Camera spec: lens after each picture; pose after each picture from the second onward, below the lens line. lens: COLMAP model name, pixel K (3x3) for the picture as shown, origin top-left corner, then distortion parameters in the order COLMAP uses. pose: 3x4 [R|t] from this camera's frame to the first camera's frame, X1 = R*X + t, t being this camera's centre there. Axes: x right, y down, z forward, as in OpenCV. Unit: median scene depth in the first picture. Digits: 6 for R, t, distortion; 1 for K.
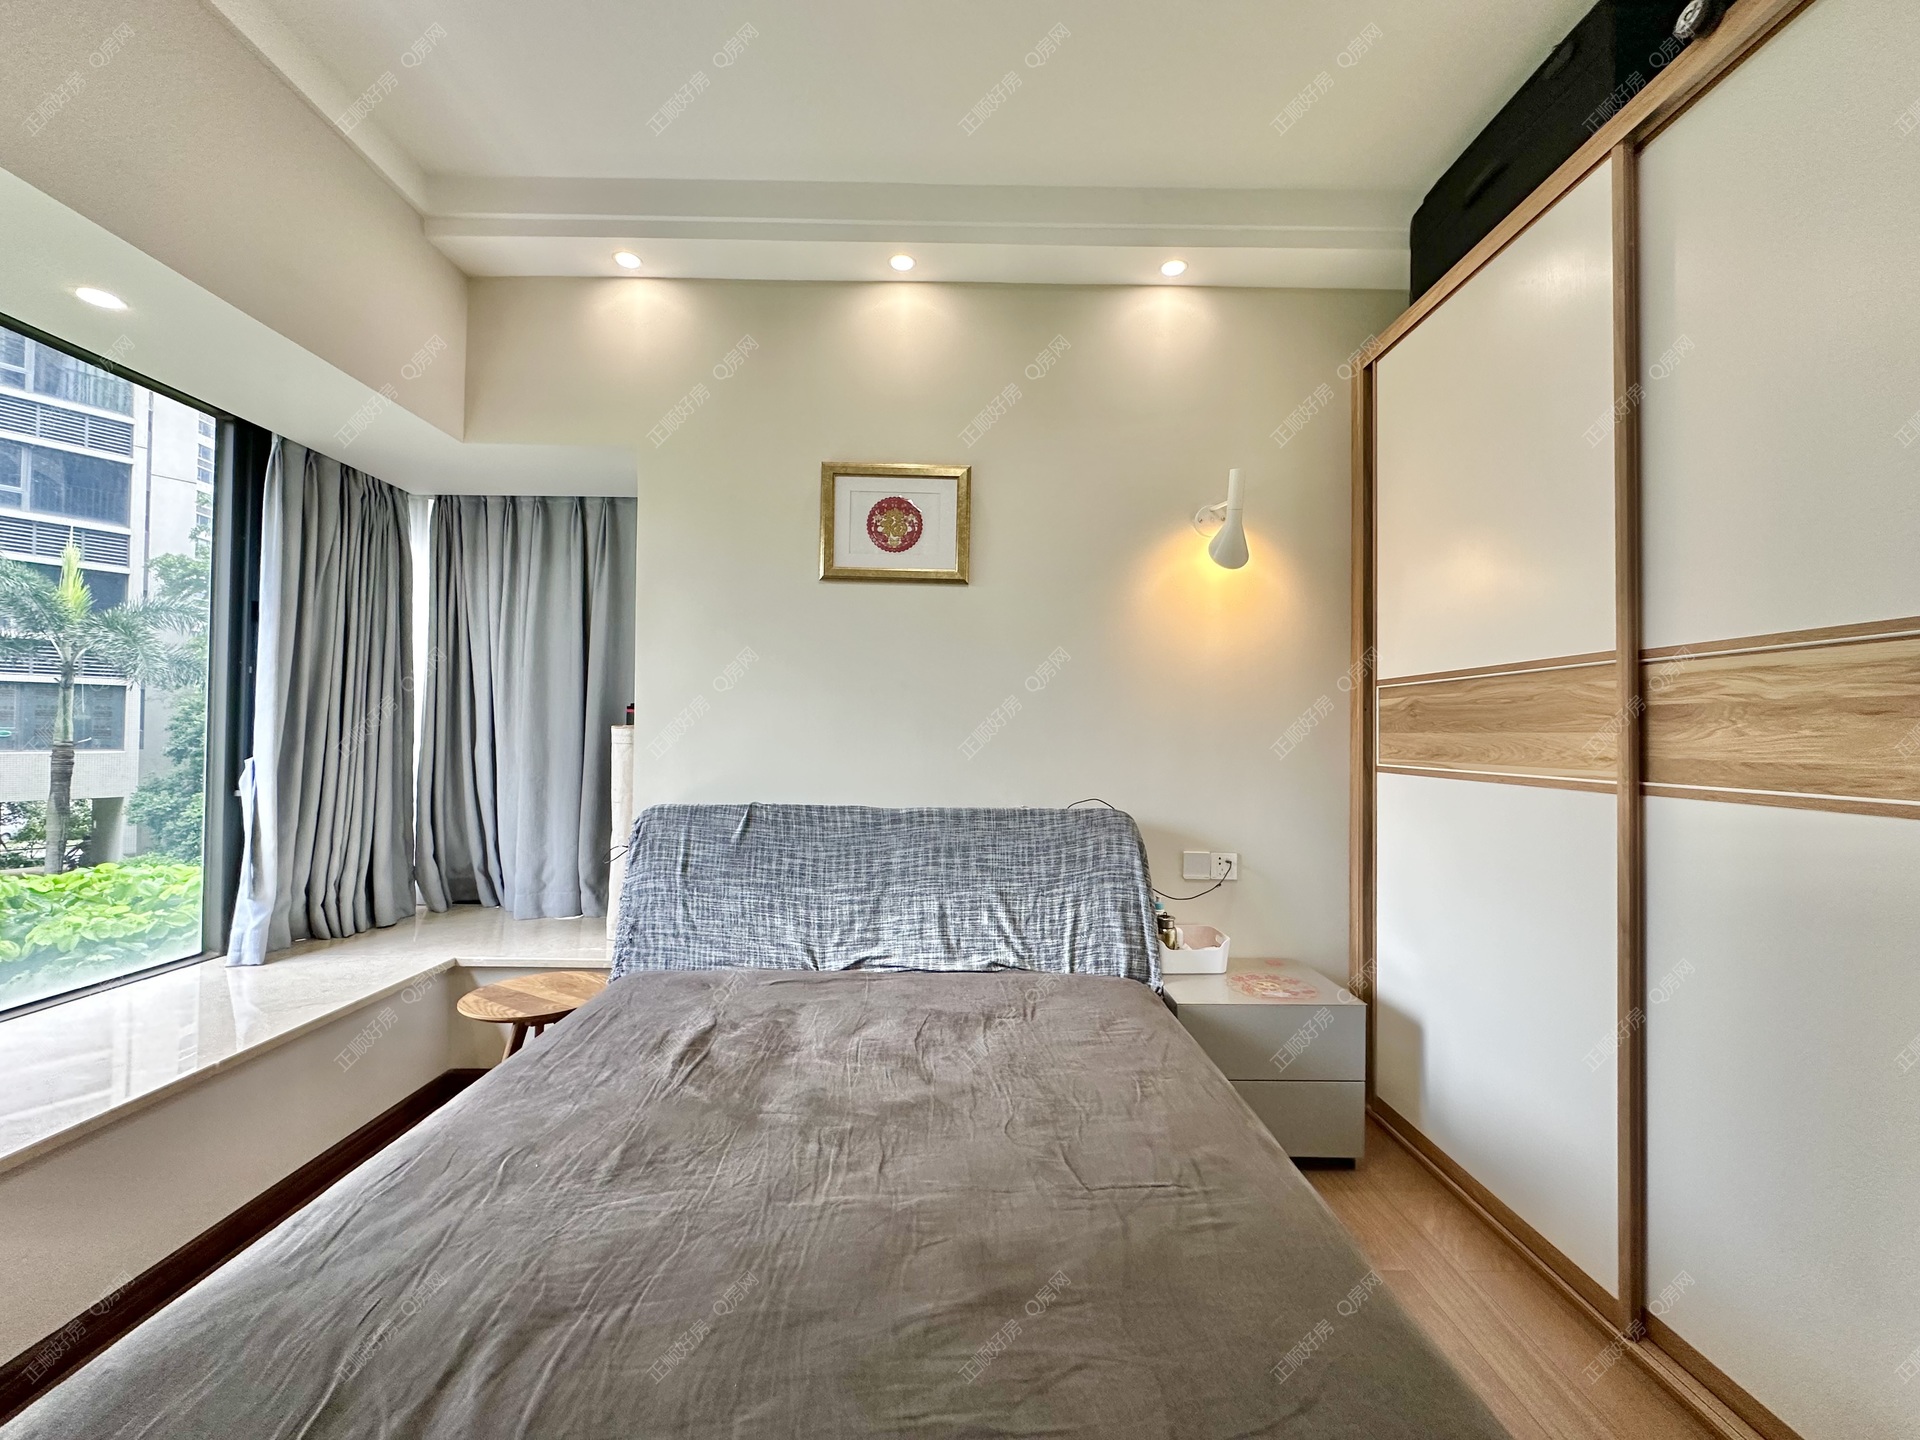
lens RADIAL K [[766.4, 0, 958.8], [0, 766.4, 718.9], [0, 0, 1]] dist [-0.002505, 0.000025]
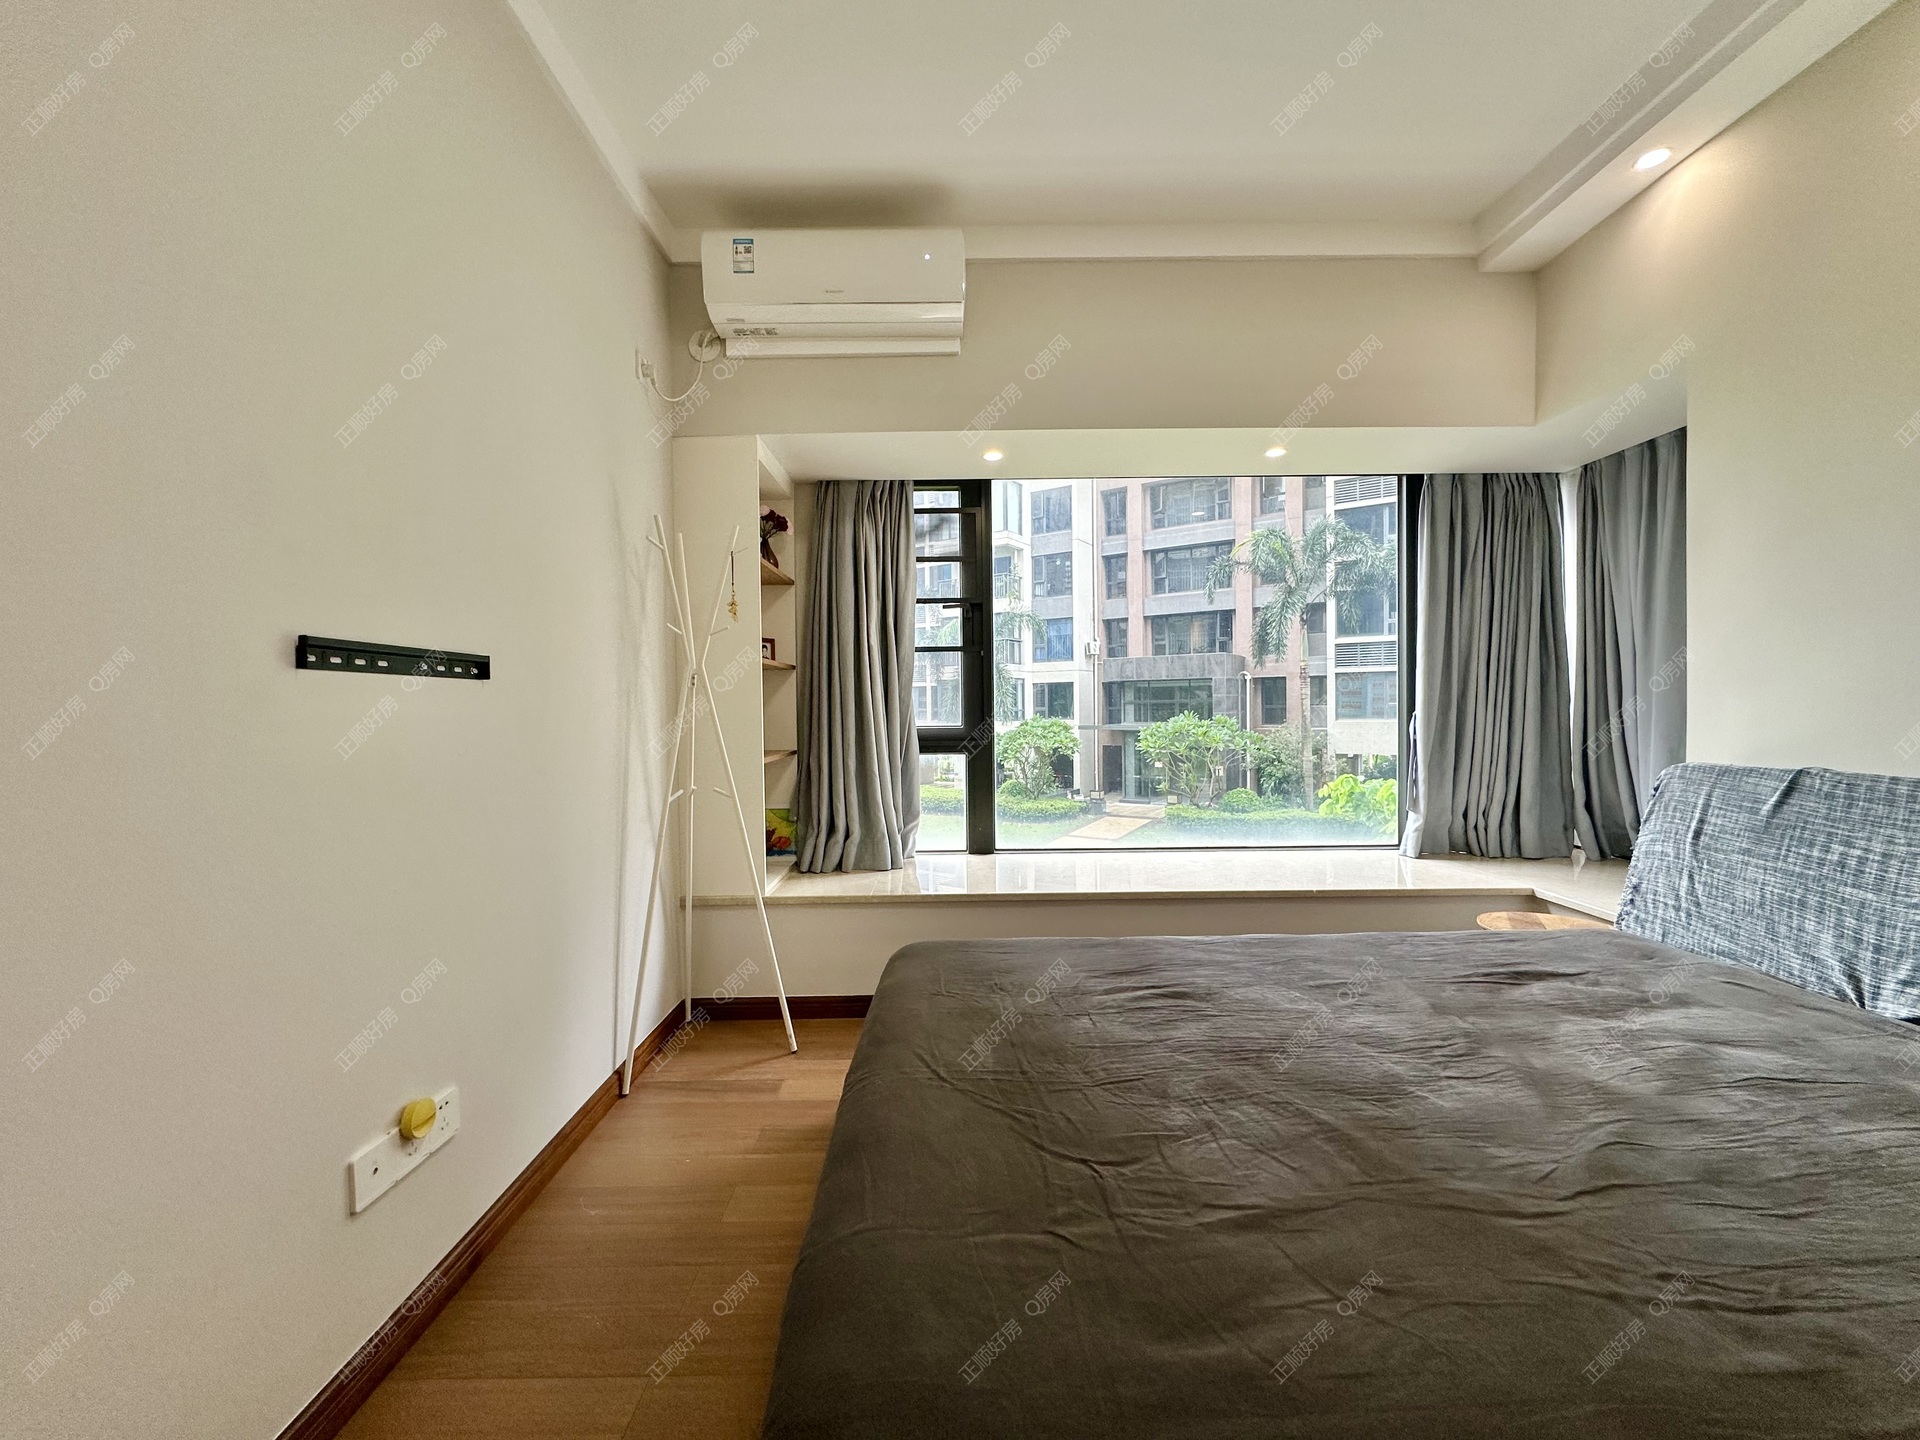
lens RADIAL K [[766.4, 0, 958.8], [0, 766.4, 718.9], [0, 0, 1]] dist [-0.002505, 0.000025]
pose [[-0.000745, 0.005182, -0.999986, 0.506316], [0.029218, 0.999560, 0.005158, 0.034667], [0.999573, -0.029213, -0.000896, 0.174708]]
